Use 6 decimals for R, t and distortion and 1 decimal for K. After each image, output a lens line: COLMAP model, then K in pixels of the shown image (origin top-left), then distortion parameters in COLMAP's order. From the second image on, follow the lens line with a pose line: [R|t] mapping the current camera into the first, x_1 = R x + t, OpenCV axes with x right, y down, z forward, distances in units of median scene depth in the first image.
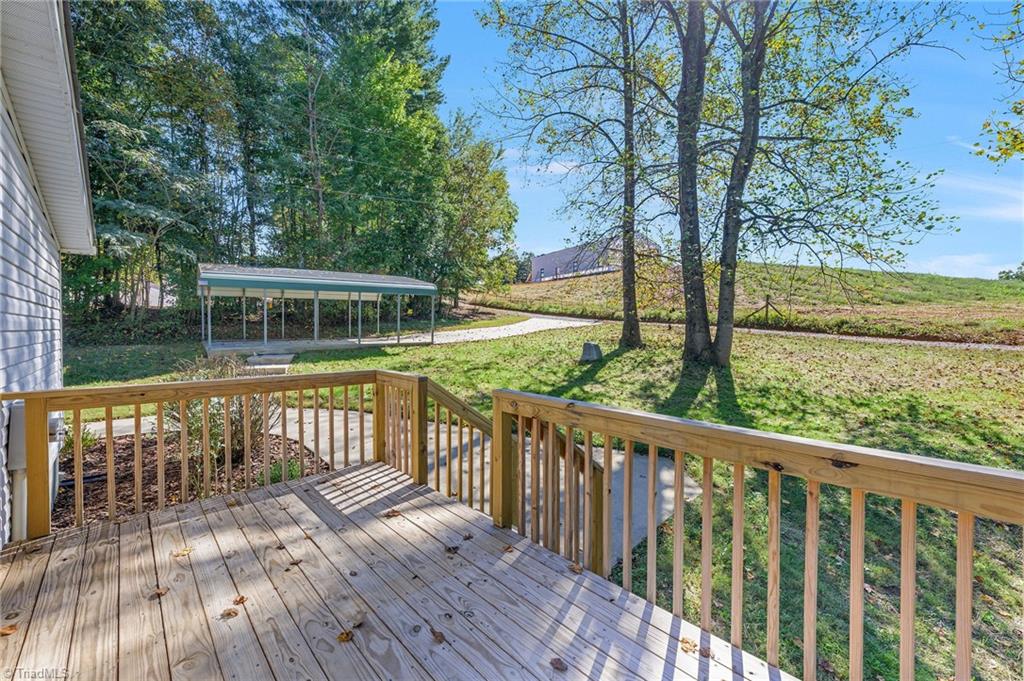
lens RADIAL K [[406.9, 0, 509.2], [0, 406.9, 340.7], [0, 0, 1]] dist [-0.001737, -0.000176]
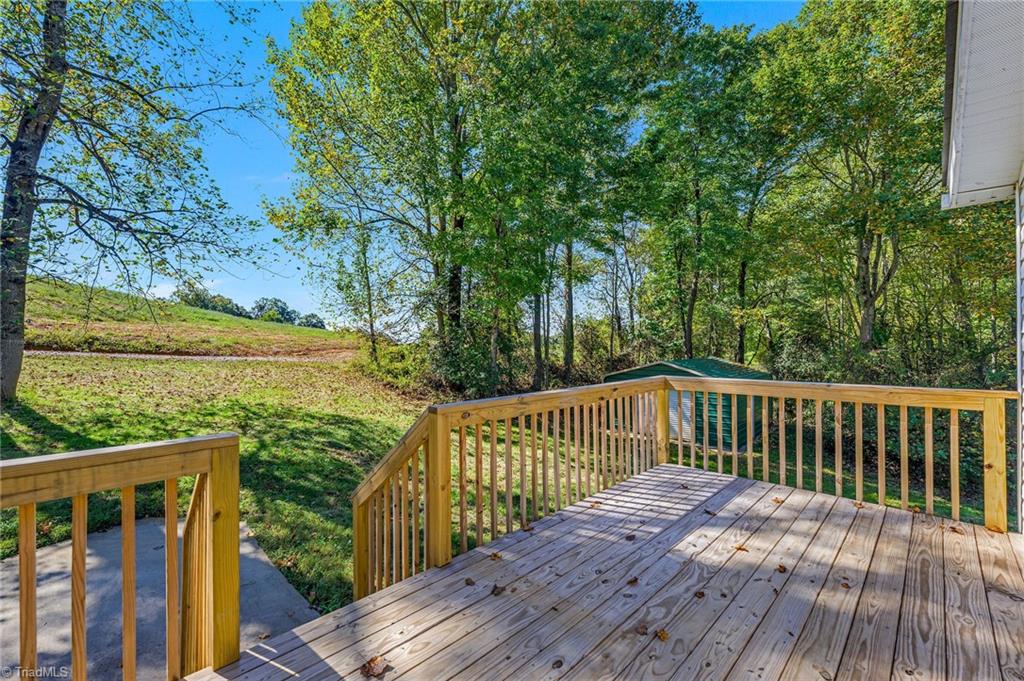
lens RADIAL K [[406.9, 0, 509.2], [0, 406.9, 340.7], [0, 0, 1]] dist [-0.001737, -0.000176]
pose [[0.001869, 0.004431, 0.999988, -0.983224], [0.039063, 0.999227, -0.004501, -0.009596], [-0.999235, 0.039071, 0.001695, 0.933355]]
